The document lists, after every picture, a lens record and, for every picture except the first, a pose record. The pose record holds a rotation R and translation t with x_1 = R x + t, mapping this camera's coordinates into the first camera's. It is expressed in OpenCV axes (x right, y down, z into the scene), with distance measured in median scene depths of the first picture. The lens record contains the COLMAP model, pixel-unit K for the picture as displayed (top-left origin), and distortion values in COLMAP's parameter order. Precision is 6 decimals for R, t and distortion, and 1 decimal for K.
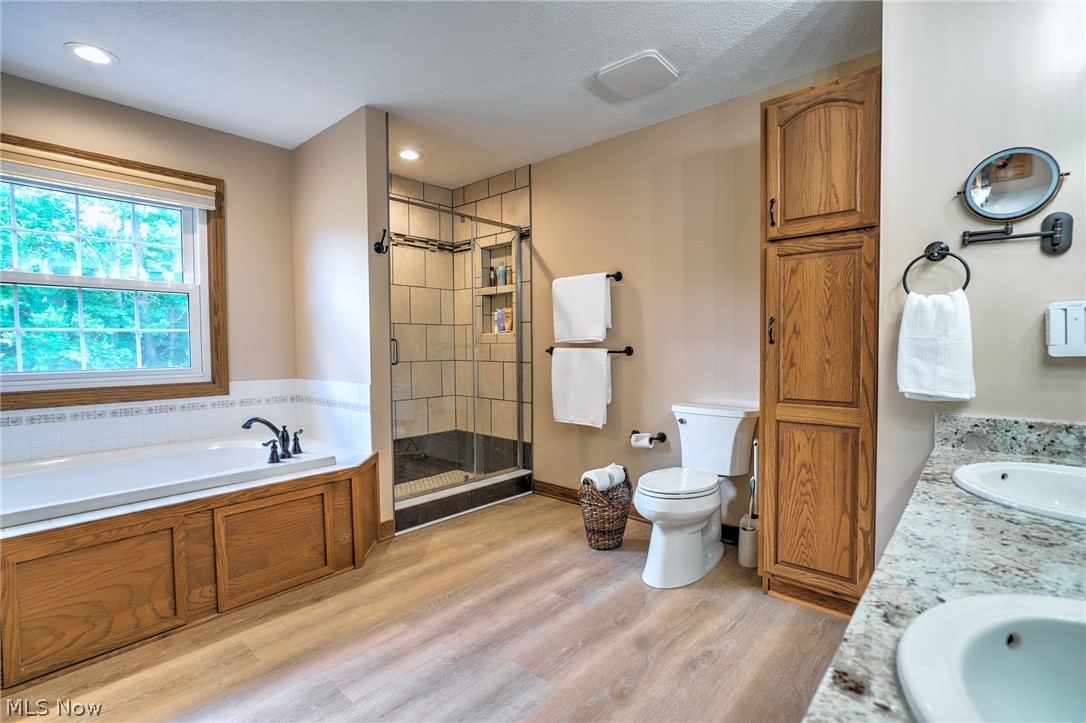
lens RADIAL K [[508.2, 0, 539.3], [0, 508.2, 361.8], [0, 0, 1]] dist [-0.030973, 0.019069]
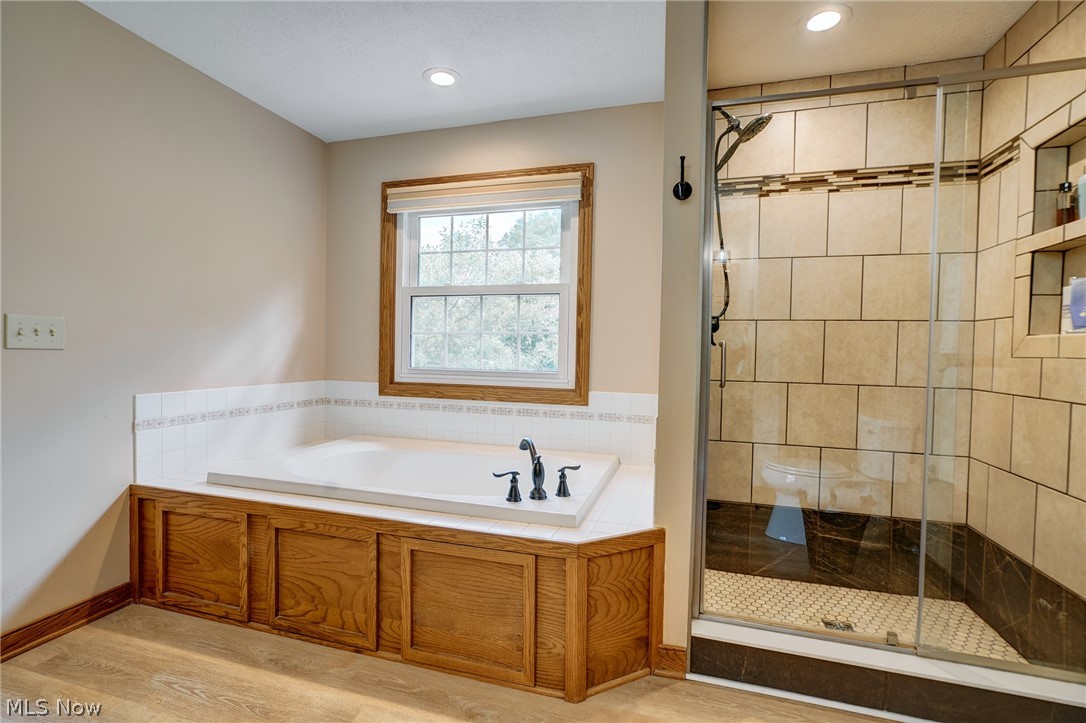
lens RADIAL K [[508.2, 0, 539.3], [0, 508.2, 361.8], [0, 0, 1]] dist [-0.030973, 0.019069]
pose [[0.421689, 0.039010, -0.905901, 0.057880], [-0.052817, 0.998435, 0.018409, -0.009139], [0.905201, 0.040084, 0.423089, 0.211768]]
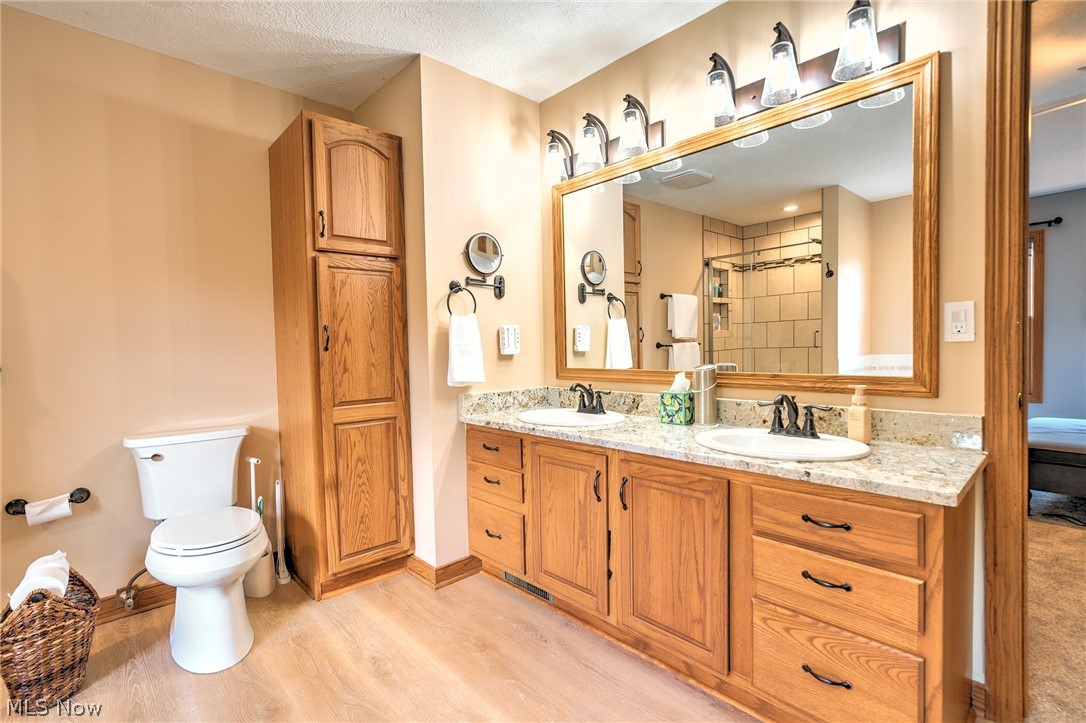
lens RADIAL K [[508.2, 0, 539.3], [0, 508.2, 361.8], [0, 0, 1]] dist [-0.030973, 0.019069]
pose [[0.095530, -0.025016, 0.995112, -0.788030], [0.056805, 0.998192, 0.019640, -0.013504], [-0.993804, 0.054652, 0.096778, 0.702239]]
